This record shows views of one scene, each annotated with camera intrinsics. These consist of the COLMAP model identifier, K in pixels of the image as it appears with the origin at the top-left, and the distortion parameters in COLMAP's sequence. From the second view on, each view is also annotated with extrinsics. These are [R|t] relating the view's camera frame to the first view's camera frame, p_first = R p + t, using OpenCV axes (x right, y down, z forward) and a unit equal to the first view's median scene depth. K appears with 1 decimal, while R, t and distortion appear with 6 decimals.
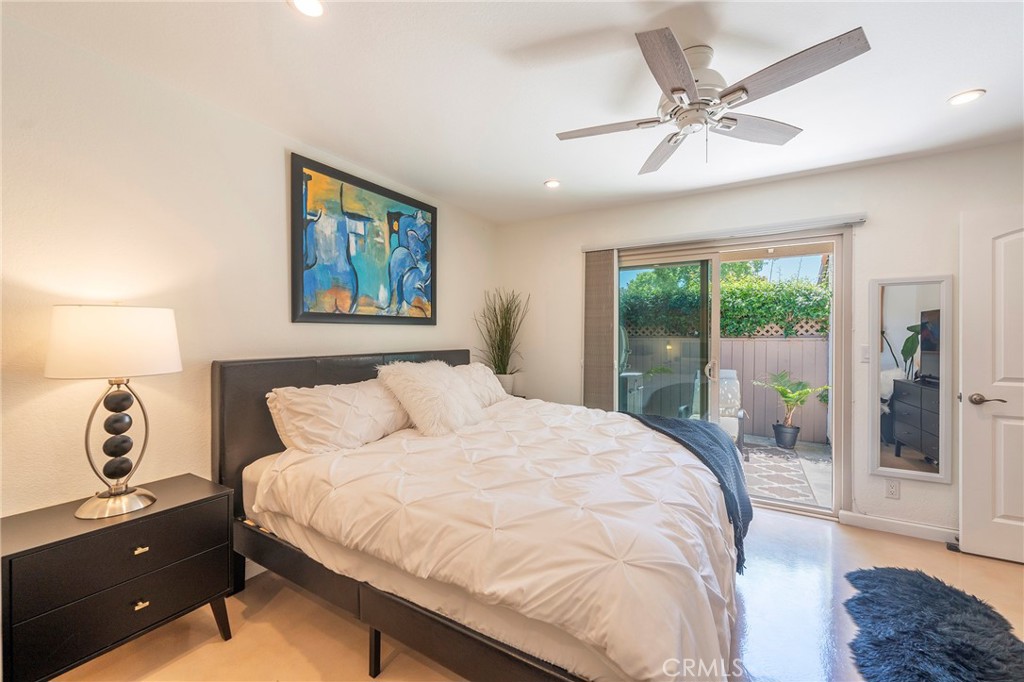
lens RADIAL K [[413.5, 0, 511.8], [0, 413.5, 337.8], [0, 0, 1]] dist [-0.000046, -0.000753]
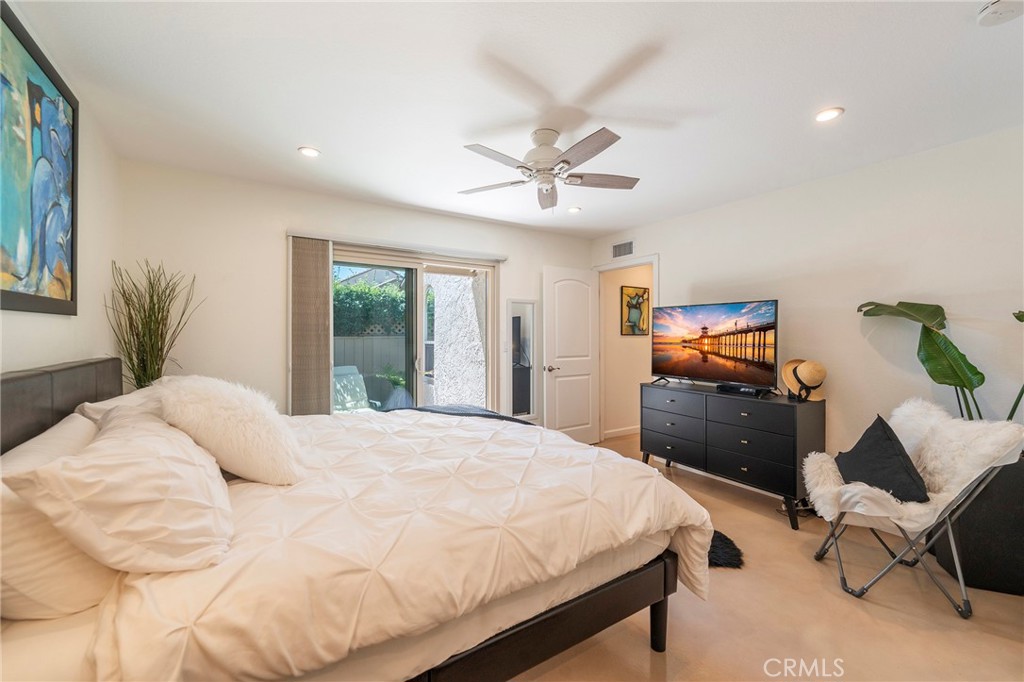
lens RADIAL K [[413.5, 0, 514.1], [0, 413.5, 337.1], [0, 0, 1]] dist [-0.000046, -0.000753]
pose [[0.433681, -0.006497, 0.901043, -0.473055], [0.003976, 0.999978, 0.005297, -0.002757], [-0.901058, 0.001285, 0.433697, 0.267958]]
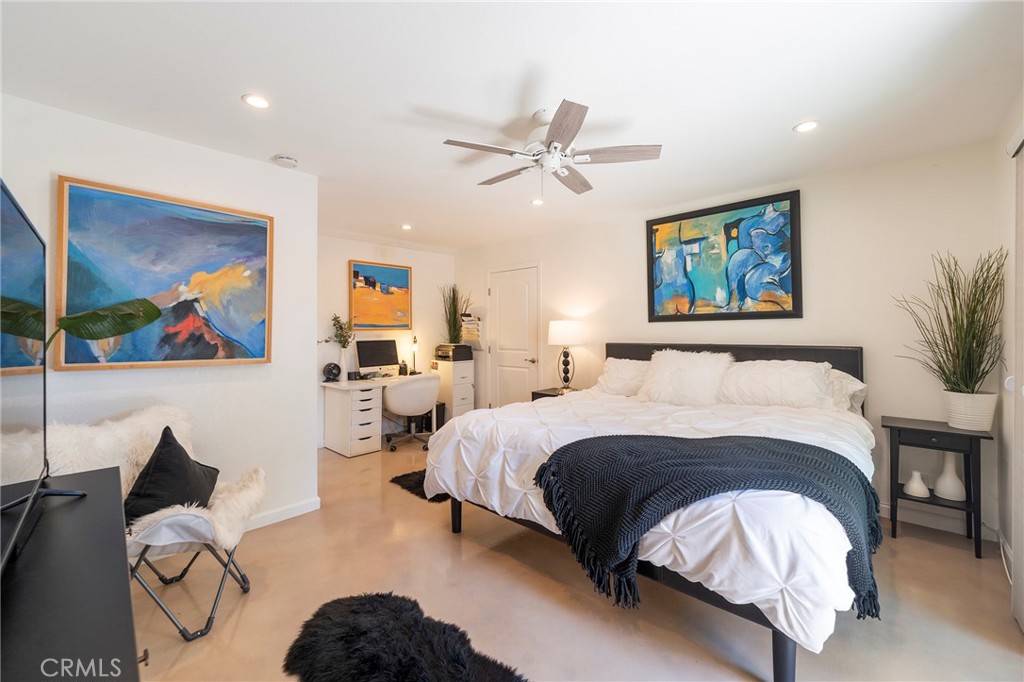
lens RADIAL K [[413.5, 0, 509.8], [0, 413.5, 325.3], [0, 0, 1]] dist [-0.000046, -0.000753]
pose [[-0.216429, -0.013640, -0.976203, 0.938478], [-0.000692, 0.999904, -0.013817, -0.001644], [0.976298, -0.002315, -0.216418, 0.634137]]
